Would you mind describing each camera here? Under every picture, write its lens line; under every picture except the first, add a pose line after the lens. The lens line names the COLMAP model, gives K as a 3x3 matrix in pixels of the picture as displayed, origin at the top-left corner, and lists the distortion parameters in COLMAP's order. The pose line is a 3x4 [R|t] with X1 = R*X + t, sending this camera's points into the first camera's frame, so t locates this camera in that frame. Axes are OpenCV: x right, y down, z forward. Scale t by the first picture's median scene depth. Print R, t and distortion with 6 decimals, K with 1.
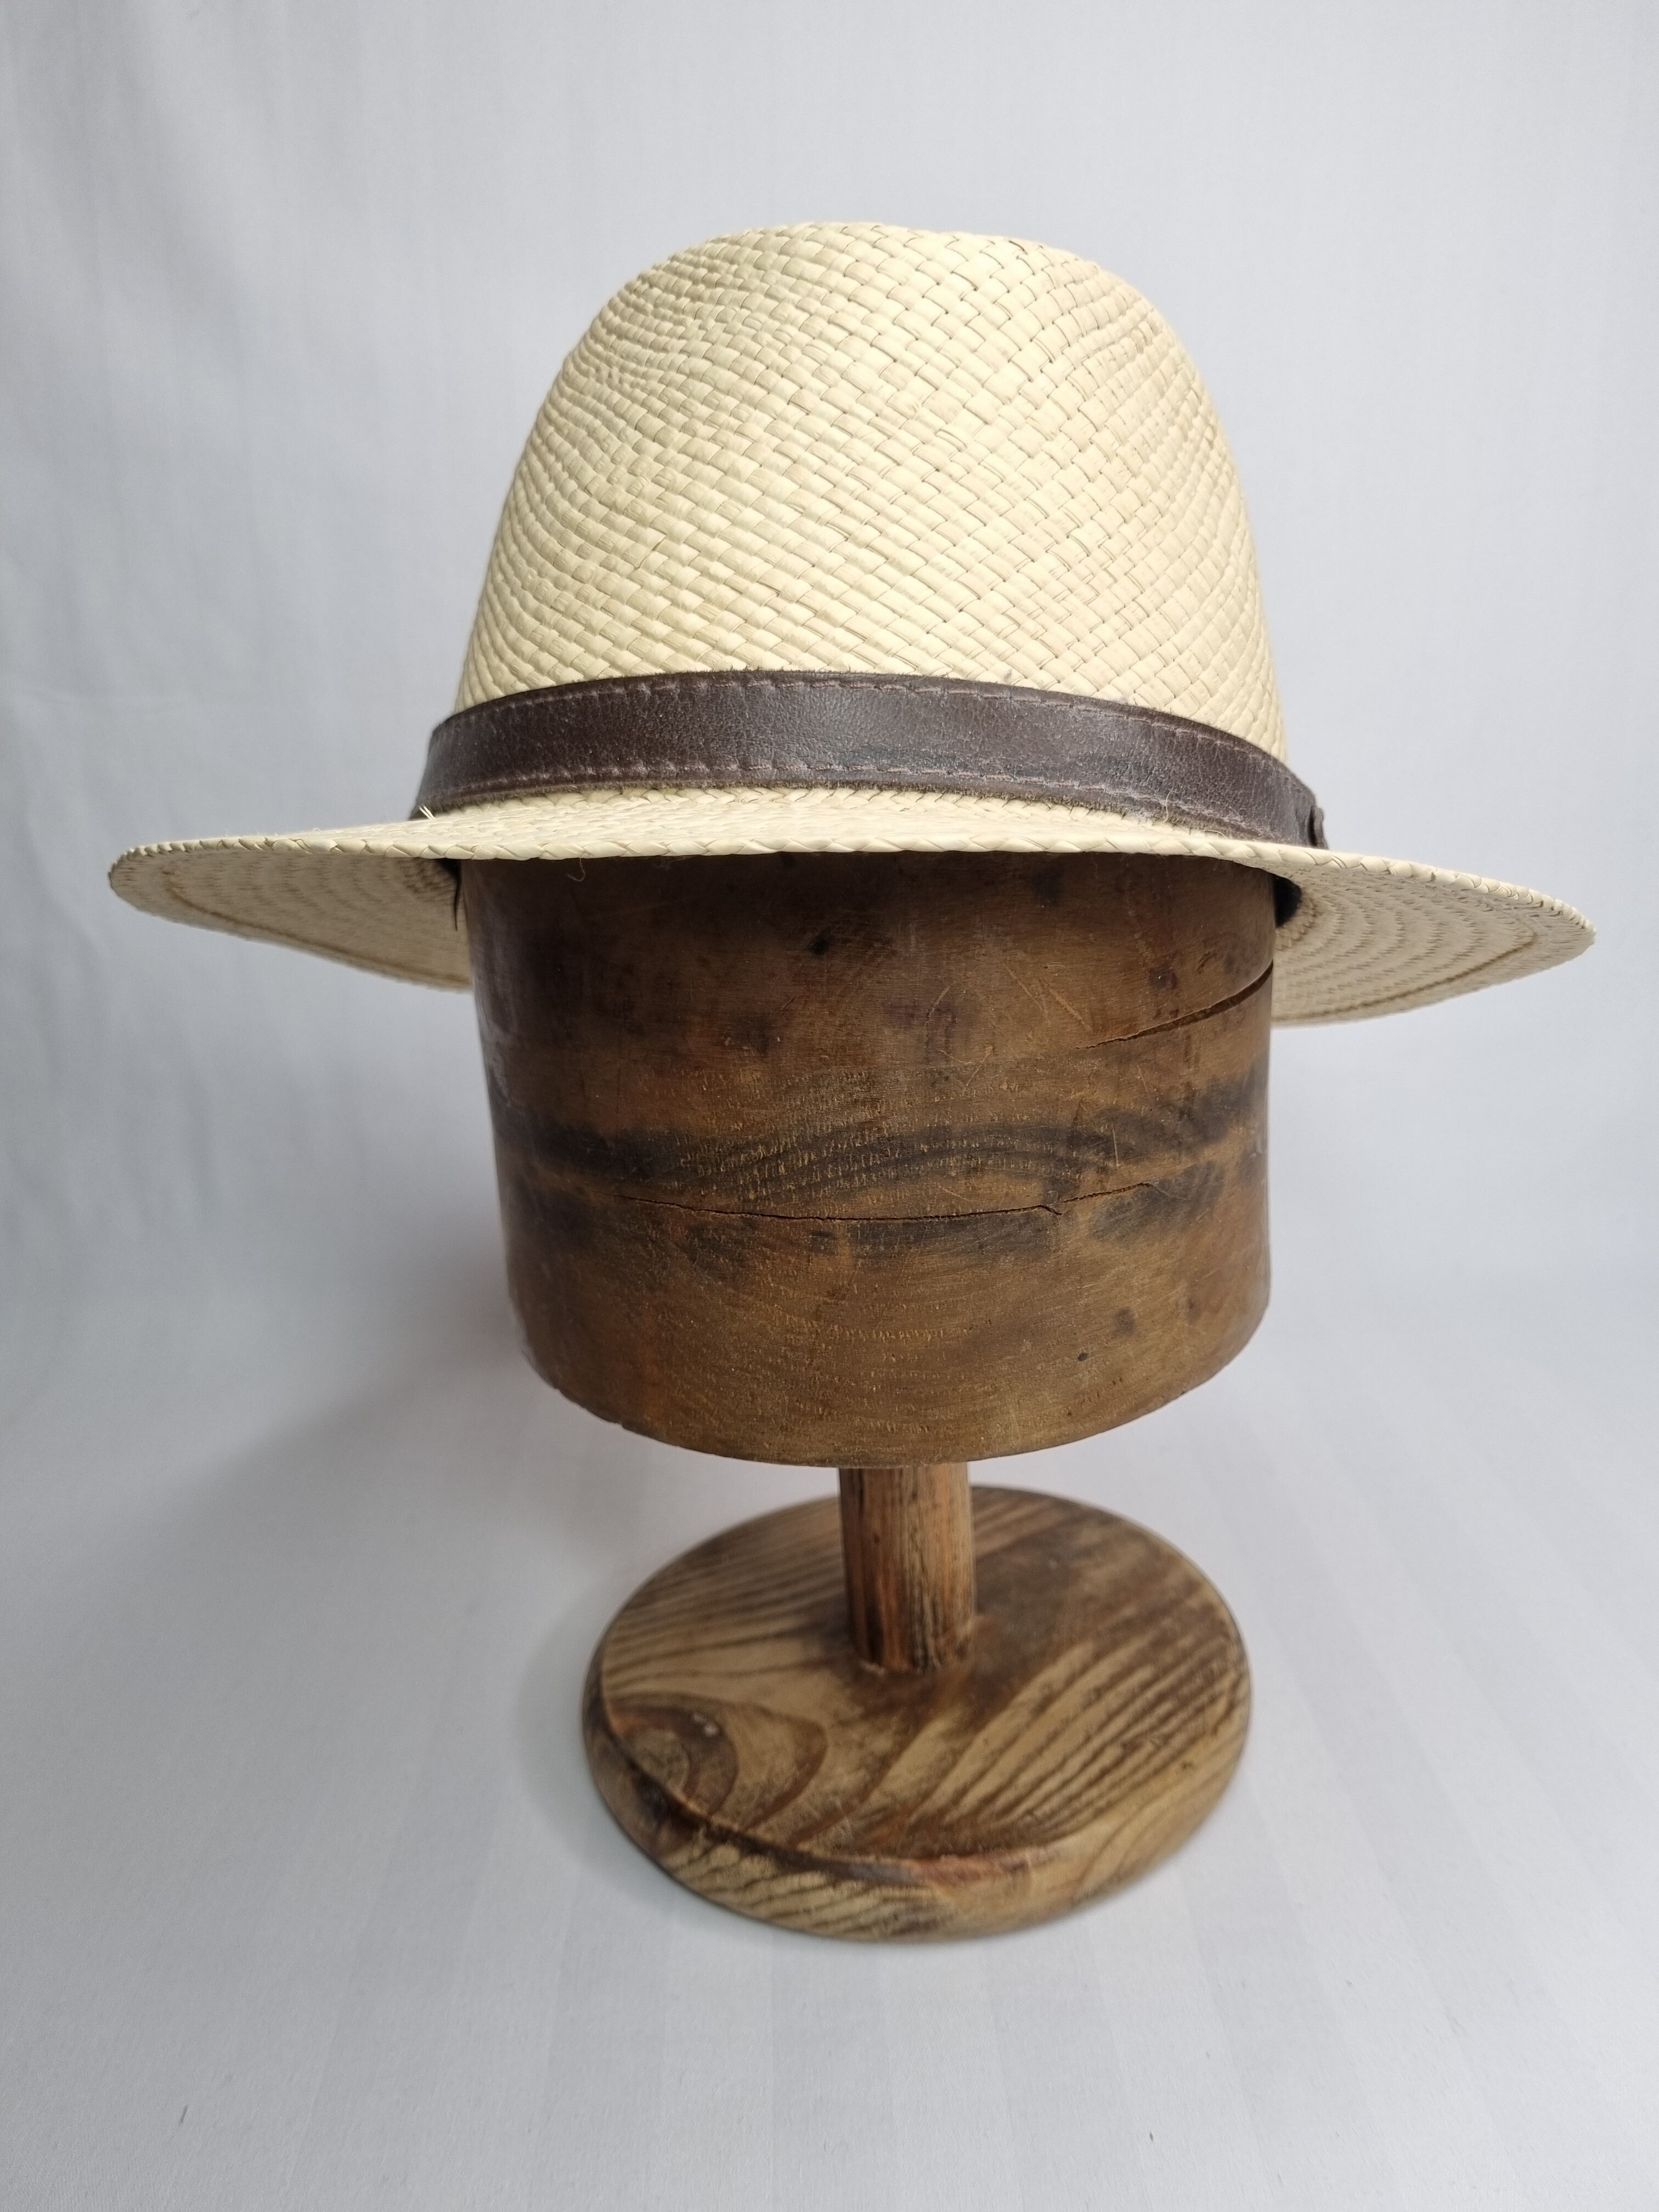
lens RADIAL K [[1722.2, 0, 858.1], [0, 1722.2, 1105.4], [0, 0, 1]] dist [0.006543, 0.000242]
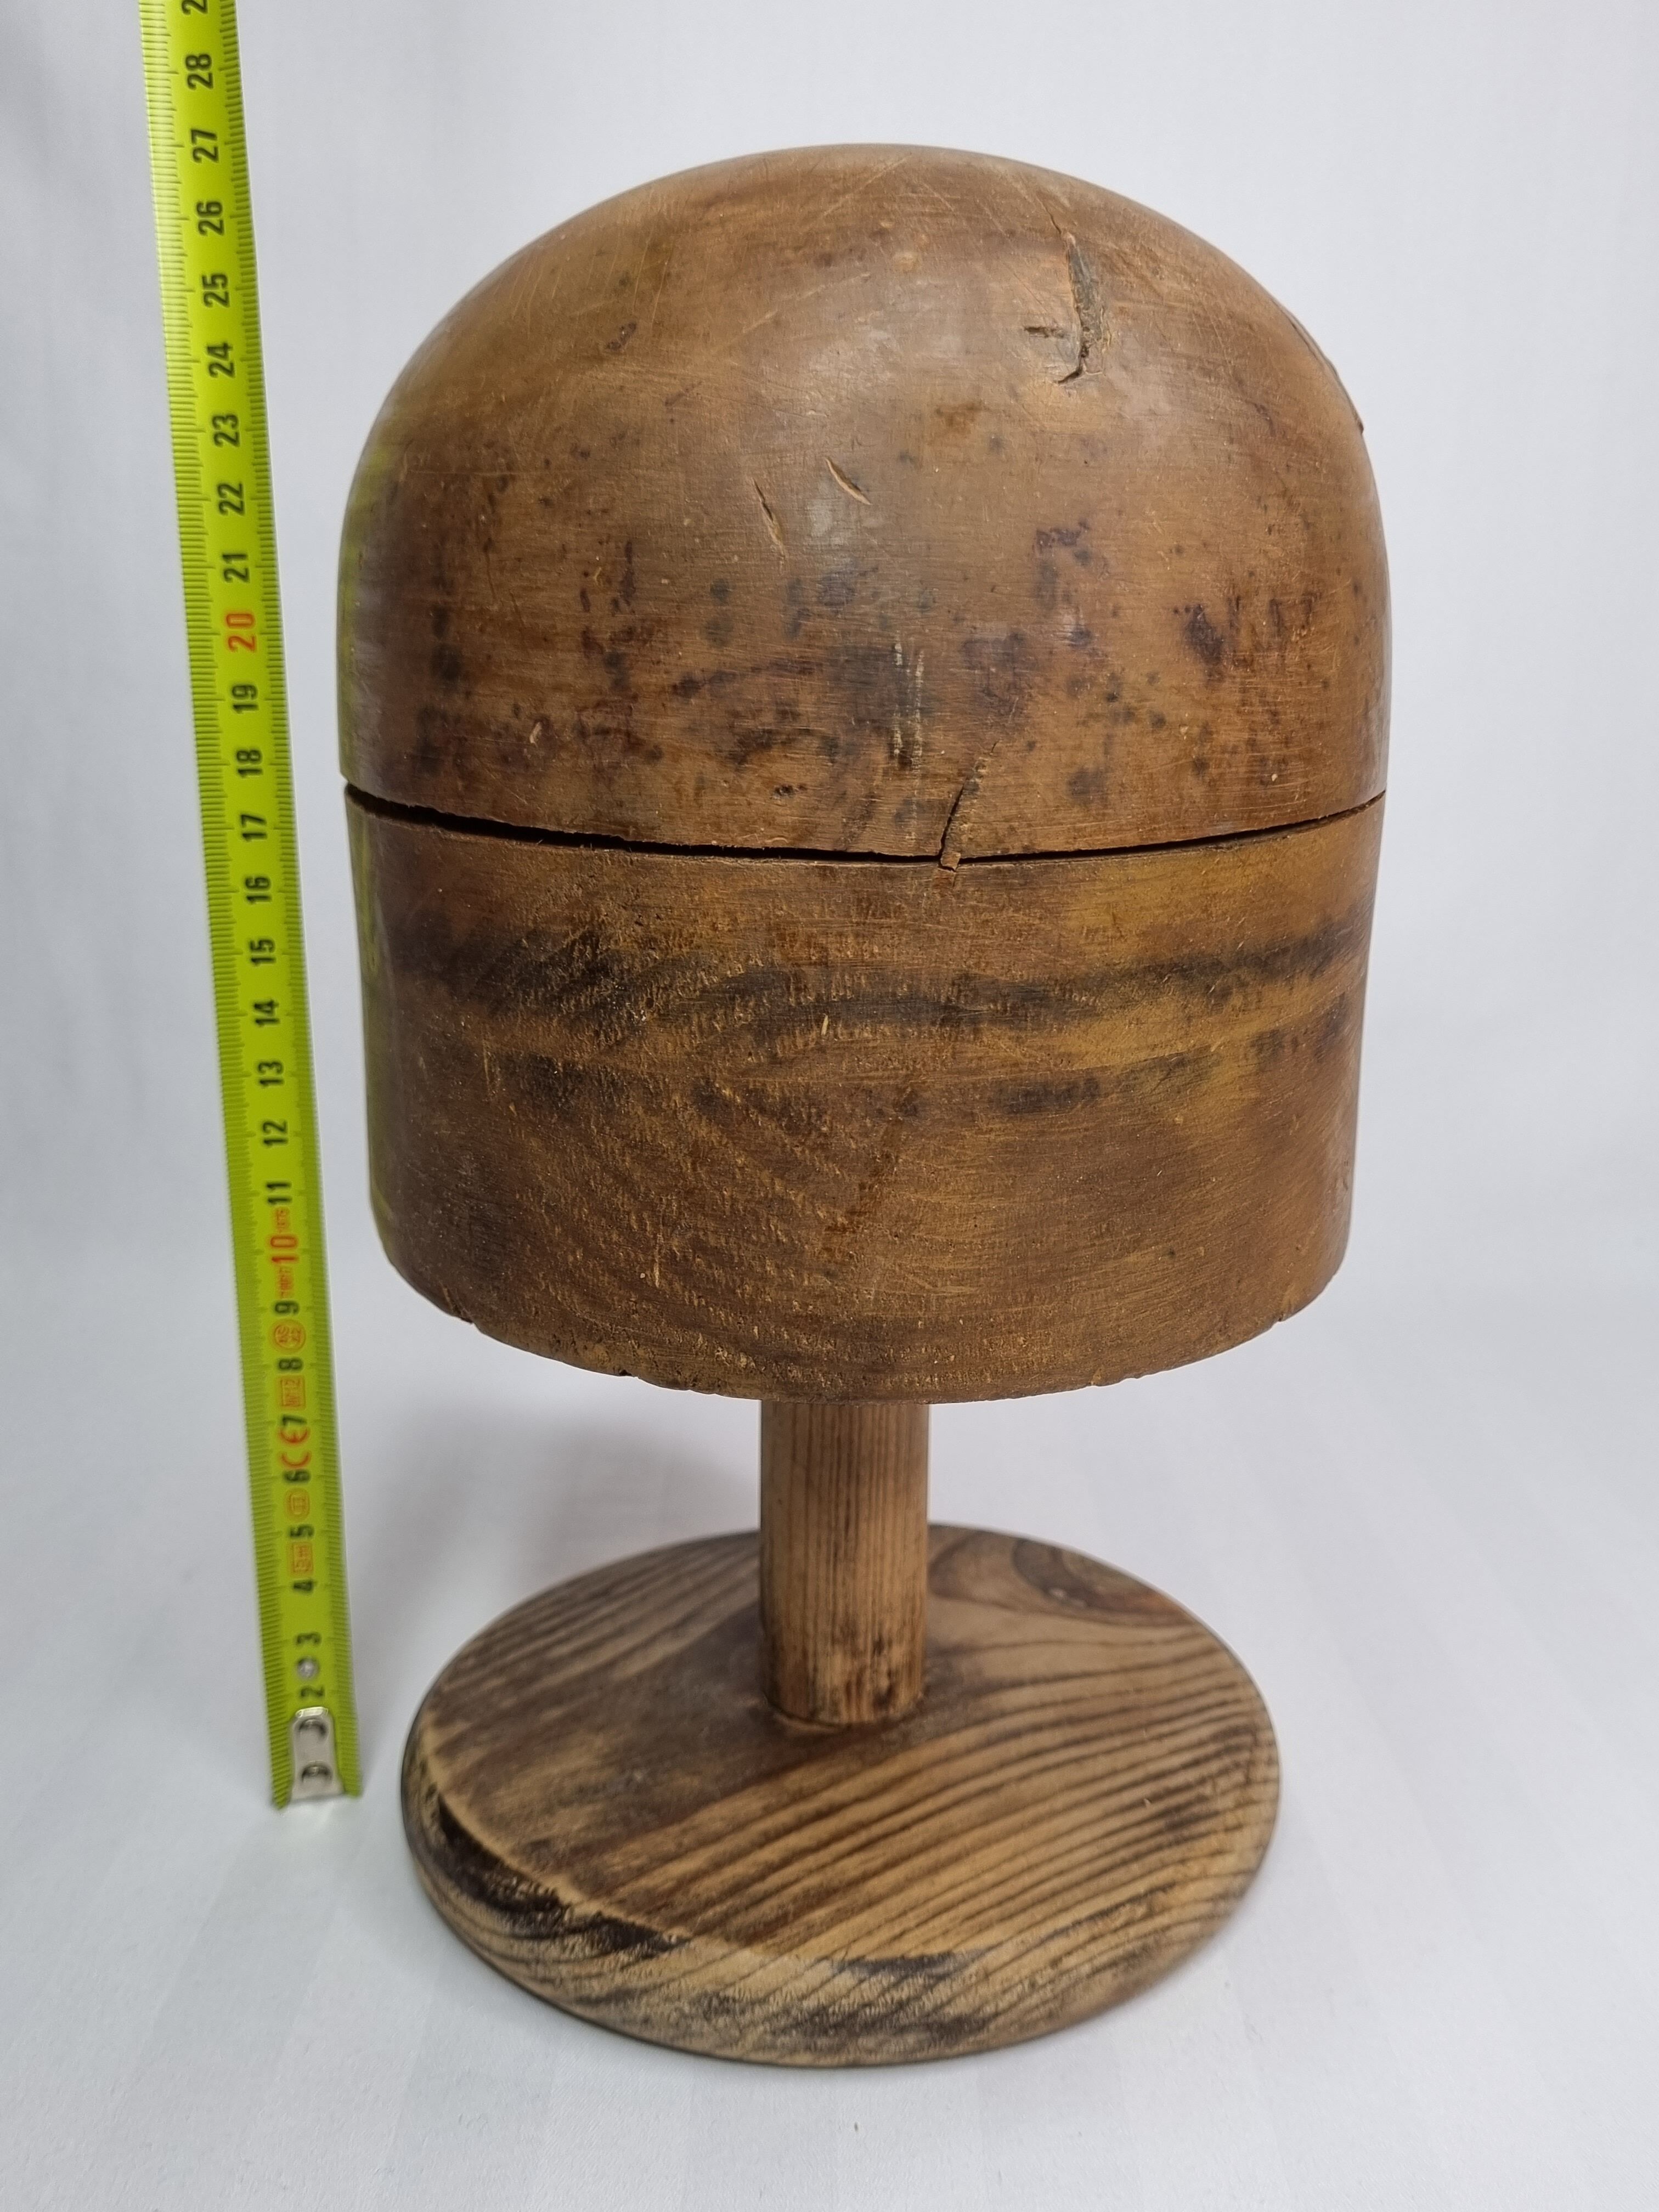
lens RADIAL K [[2077.7, 0, 827.0], [0, 2077.7, 1109.9], [0, 0, 1]] dist [0.010381, 0.000000]
pose [[-0.995857, 0.072735, -0.054567, 0.091702], [0.033364, 0.850549, 0.524836, -0.518046], [0.084586, 0.520842, -0.849452, 2.159802]]
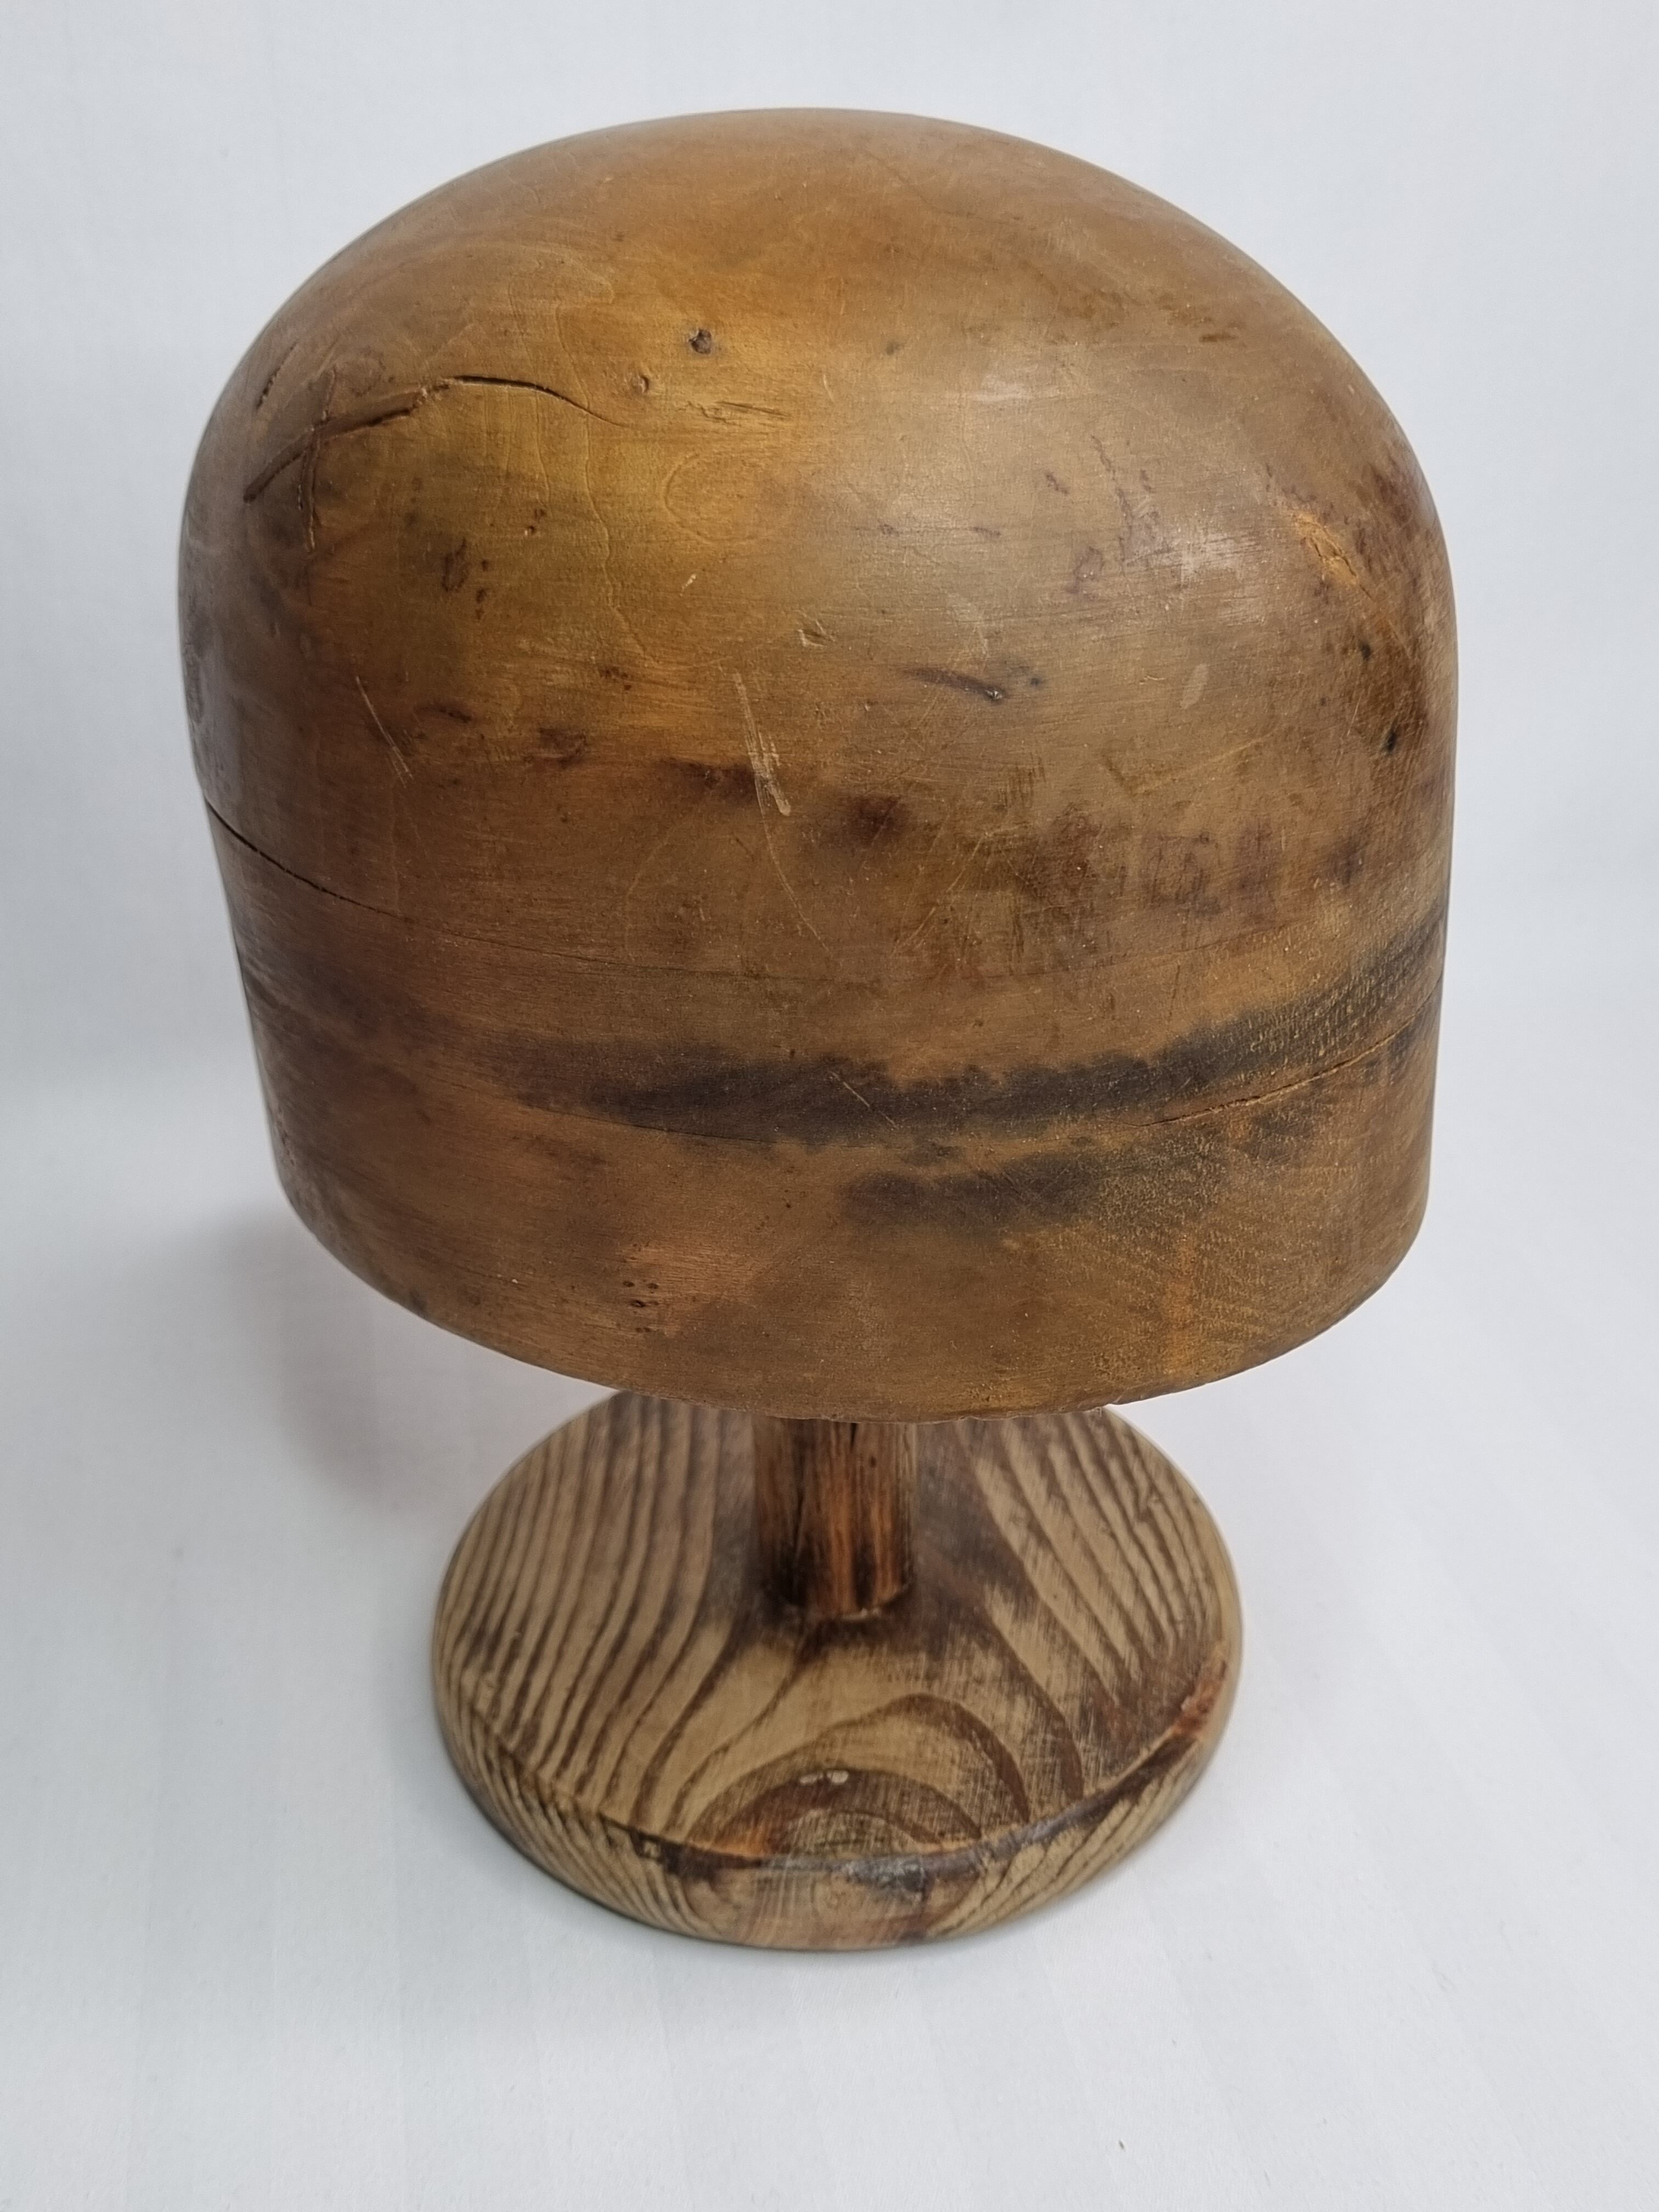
lens RADIAL K [[2411.8, 0, 842.1], [0, 2411.8, 1105.8], [0, 0, 1]] dist [0.013939, 0.000000]
pose [[0.569458, -0.374898, 0.731552, -0.926848], [0.242329, 0.926958, 0.286402, -0.275960], [-0.785489, 0.014182, 0.618713, 0.392961]]
